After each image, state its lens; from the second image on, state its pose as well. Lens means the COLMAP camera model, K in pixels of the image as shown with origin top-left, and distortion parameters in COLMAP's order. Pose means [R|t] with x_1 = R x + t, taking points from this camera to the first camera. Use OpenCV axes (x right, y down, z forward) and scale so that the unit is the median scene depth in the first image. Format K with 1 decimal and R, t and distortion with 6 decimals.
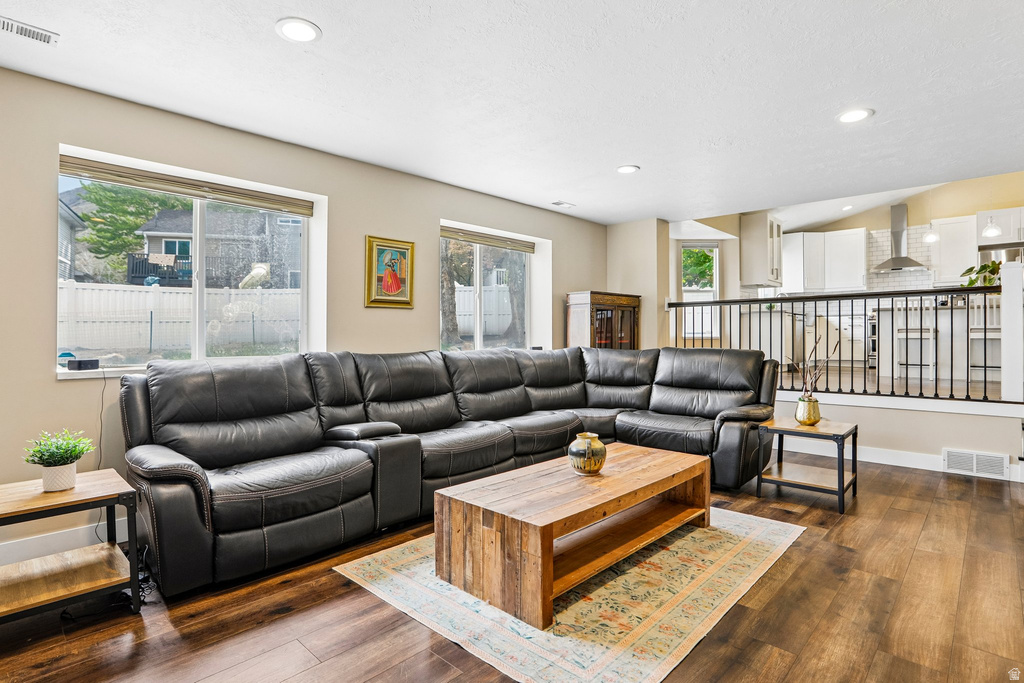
lens RADIAL K [[522.2, 0, 511.9], [0, 522.2, 333.9], [0, 0, 1]] dist [-0.003710, -0.000937]
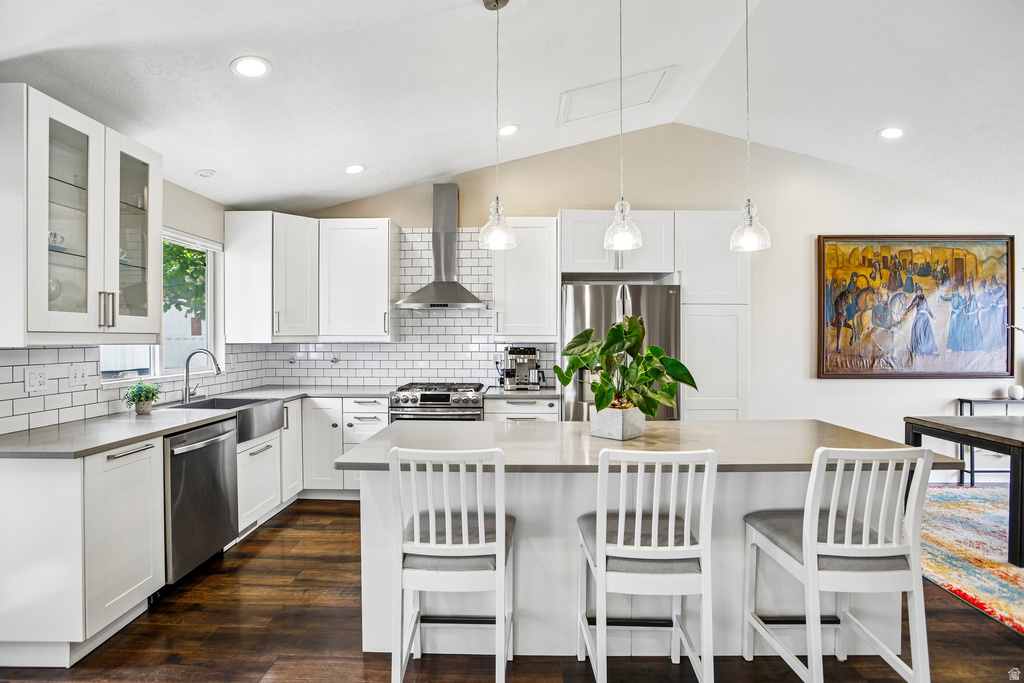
lens RADIAL K [[501.0, 0, 506.9], [0, 501.0, 335.5], [0, 0, 1]] dist [-0.047318, 0.016455]
pose [[0.749308, 0.005666, 0.662197, 0.955086], [-0.007630, 0.999971, 0.000078, -0.196475], [-0.662177, -0.005111, 0.749330, 1.213506]]
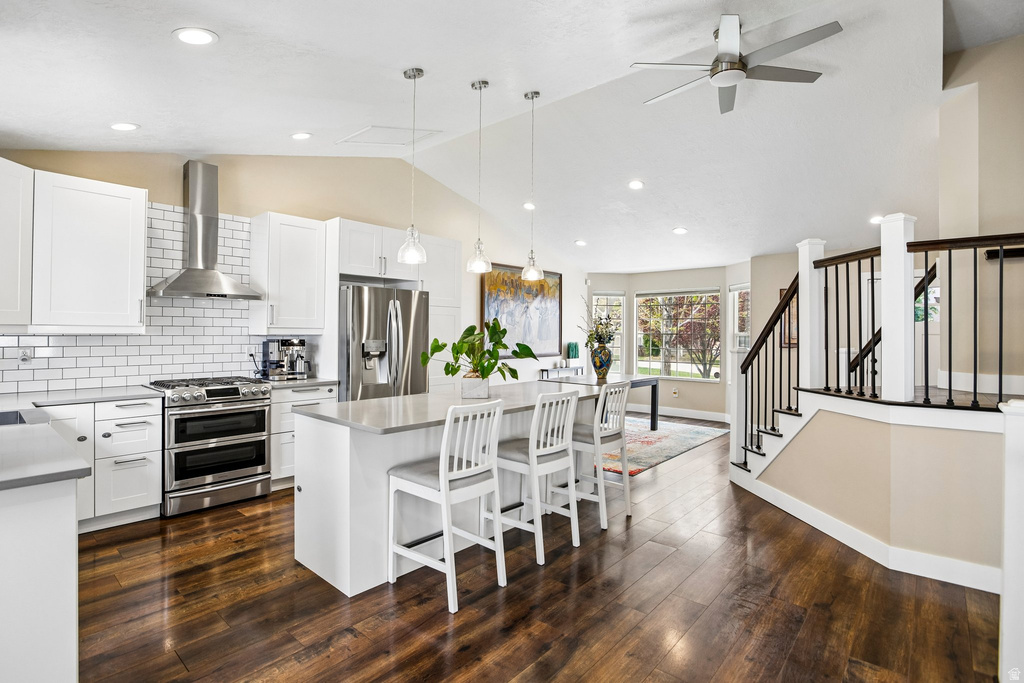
lens RADIAL K [[501.0, 0, 506.9], [0, 501.0, 335.5], [0, 0, 1]] dist [-0.047318, 0.016455]
pose [[-0.018307, -0.002890, 0.999828, 0.572087], [-0.013967, 0.999899, 0.002635, -0.189813], [-0.999735, -0.013917, -0.018346, 1.522259]]
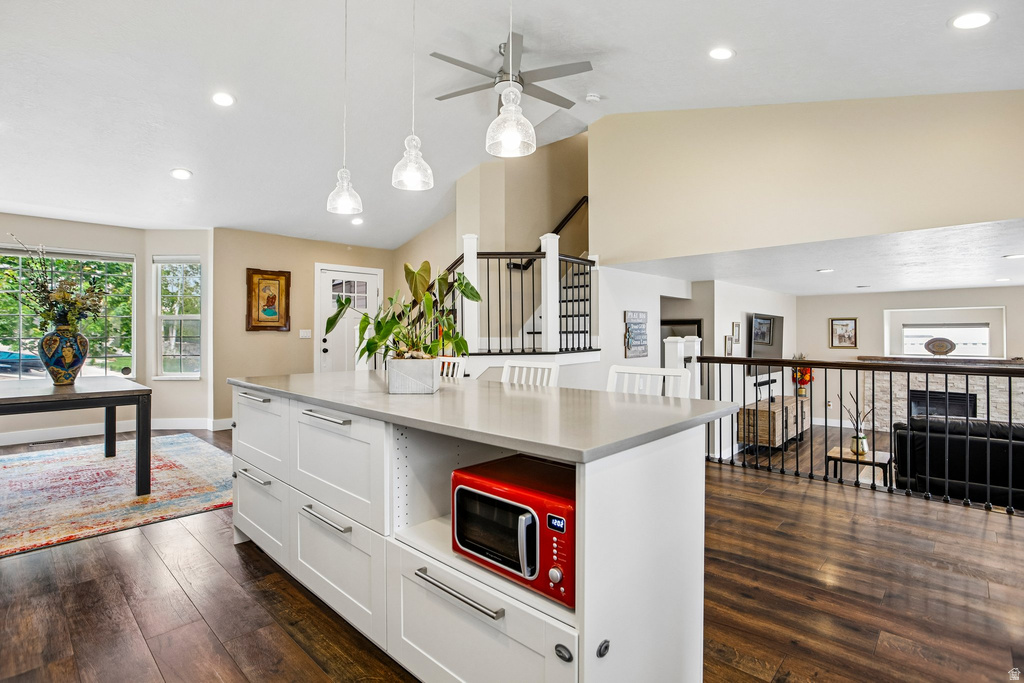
lens RADIAL K [[501.0, 0, 506.9], [0, 501.0, 335.5], [0, 0, 1]] dist [-0.047318, 0.016455]
pose [[-0.999928, 0.007284, 0.009507, 1.341271], [0.007255, 0.999969, -0.003034, -0.136902], [-0.009528, -0.002964, -0.999950, 2.081598]]
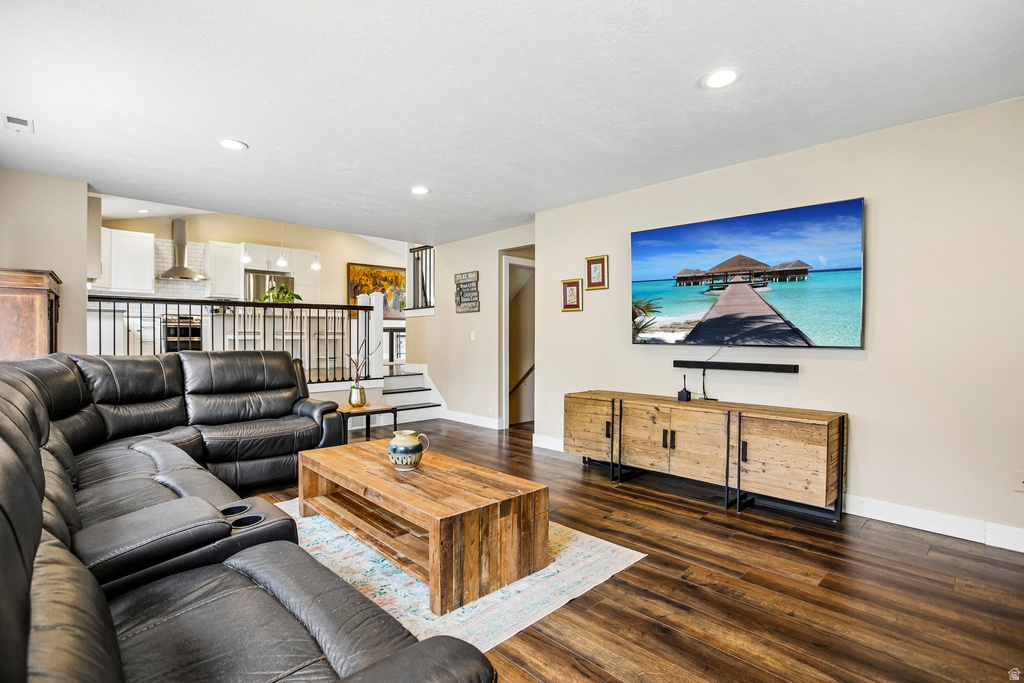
lens RADIAL K [[492.4, 0, 512.0], [0, 492.4, 341.5], [0, 0, 1]] dist [-0.035862, 0.000760]
pose [[0.048098, -0.006303, 0.998823, -0.555893], [-0.005525, 0.999963, 0.006576, 0.003501], [-0.998827, -0.005835, 0.048062, 0.501002]]
